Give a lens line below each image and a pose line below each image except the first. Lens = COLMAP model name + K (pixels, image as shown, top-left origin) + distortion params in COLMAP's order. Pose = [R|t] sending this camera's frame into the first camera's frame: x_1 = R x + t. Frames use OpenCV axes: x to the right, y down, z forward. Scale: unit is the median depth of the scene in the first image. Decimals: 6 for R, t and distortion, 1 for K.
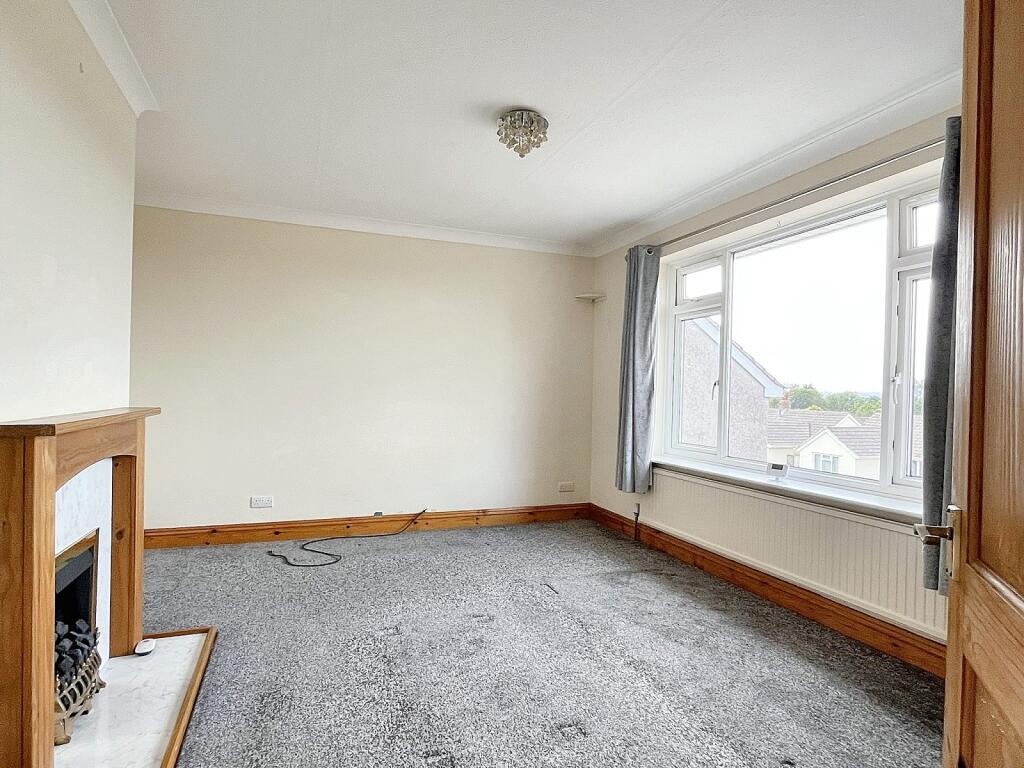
lens RADIAL K [[561.9, 0, 516.6], [0, 561.9, 388.2], [0, 0, 1]] dist [-0.000004, -0.001426]
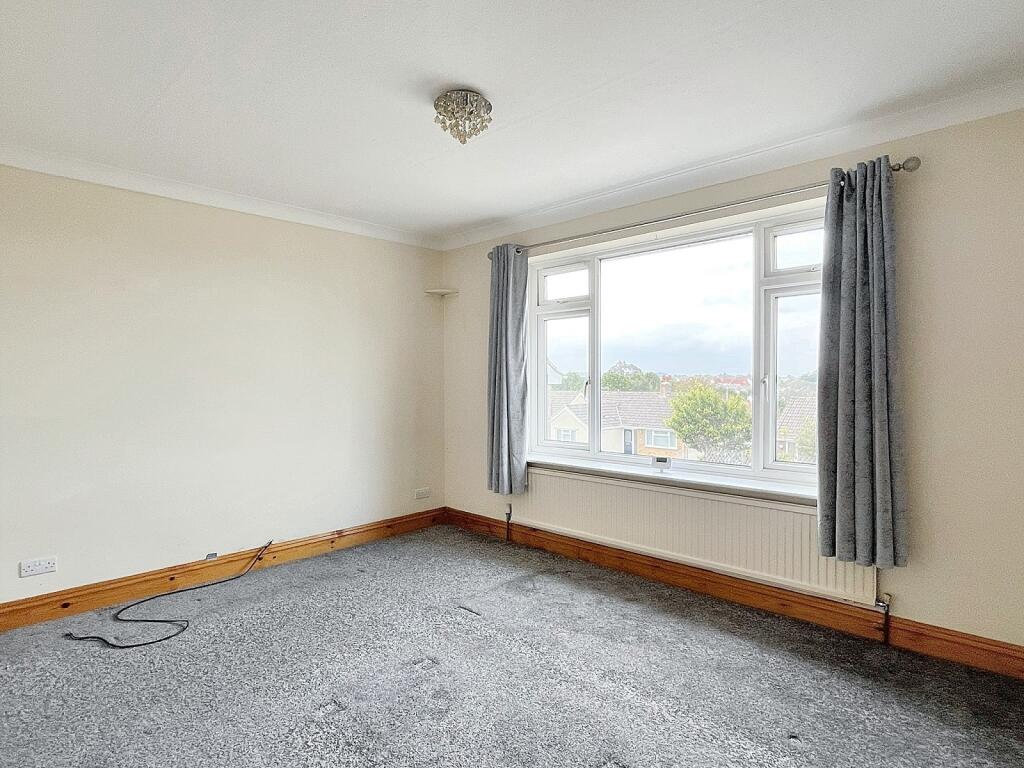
lens RADIAL K [[561.9, 0, 516.6], [0, 561.9, 388.2], [0, 0, 1]] dist [-0.000004, -0.001426]
pose [[0.905133, -0.034798, 0.423701, -0.198374], [0.024062, 0.999240, 0.030664, -0.032032], [-0.424446, -0.017560, 0.905283, 0.099740]]
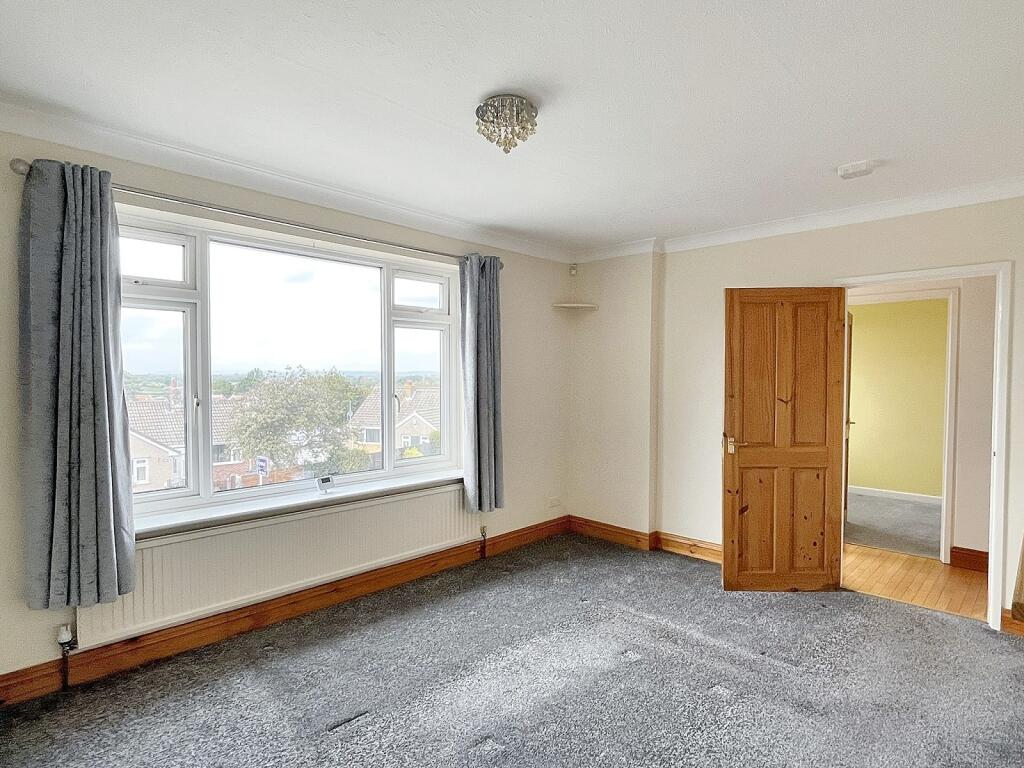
lens RADIAL K [[561.9, 0, 516.6], [0, 561.9, 388.2], [0, 0, 1]] dist [-0.000004, -0.001426]
pose [[-0.418674, -0.044341, 0.907053, -0.497801], [-0.014923, 0.999008, 0.041949, -0.064567], [-0.908014, 0.004027, -0.418921, 0.871427]]
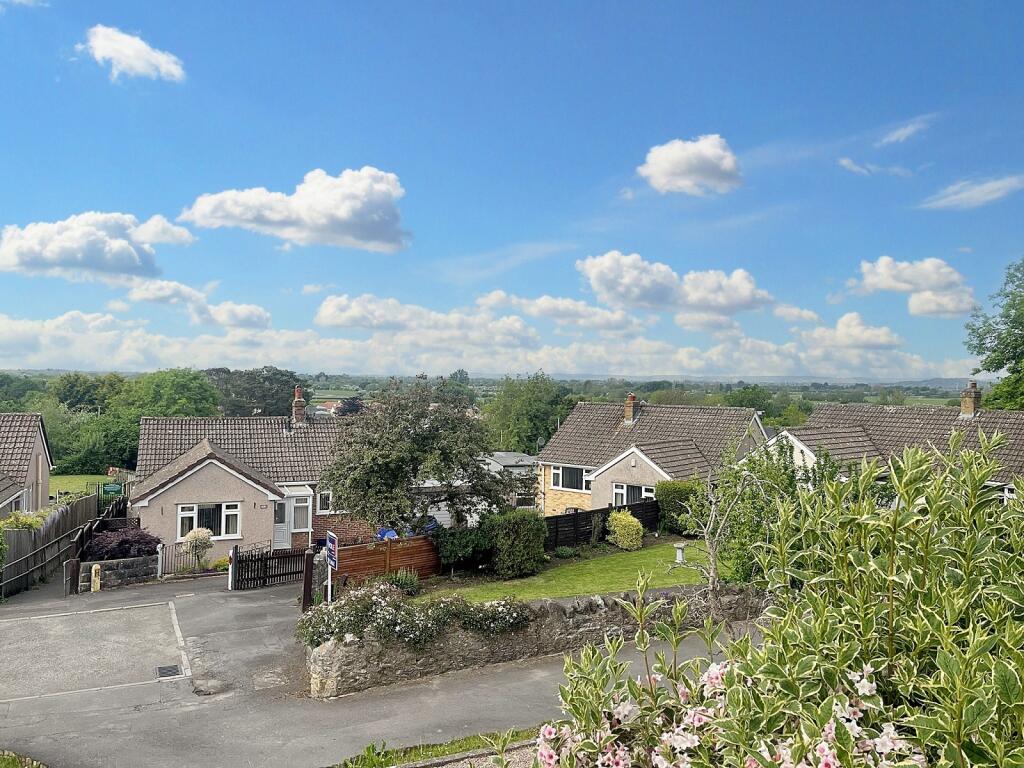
lens RADIAL K [[788.1, 0, 512.2], [0, 788.1, 383.0], [0, 0, 1]] dist [0.001660, -0.001509]
pose [[-0.065899, -0.029977, 0.997376, -0.331789], [-0.020378, 0.999381, 0.028691, -0.069823], [-0.997618, -0.018434, -0.066469, 0.791669]]
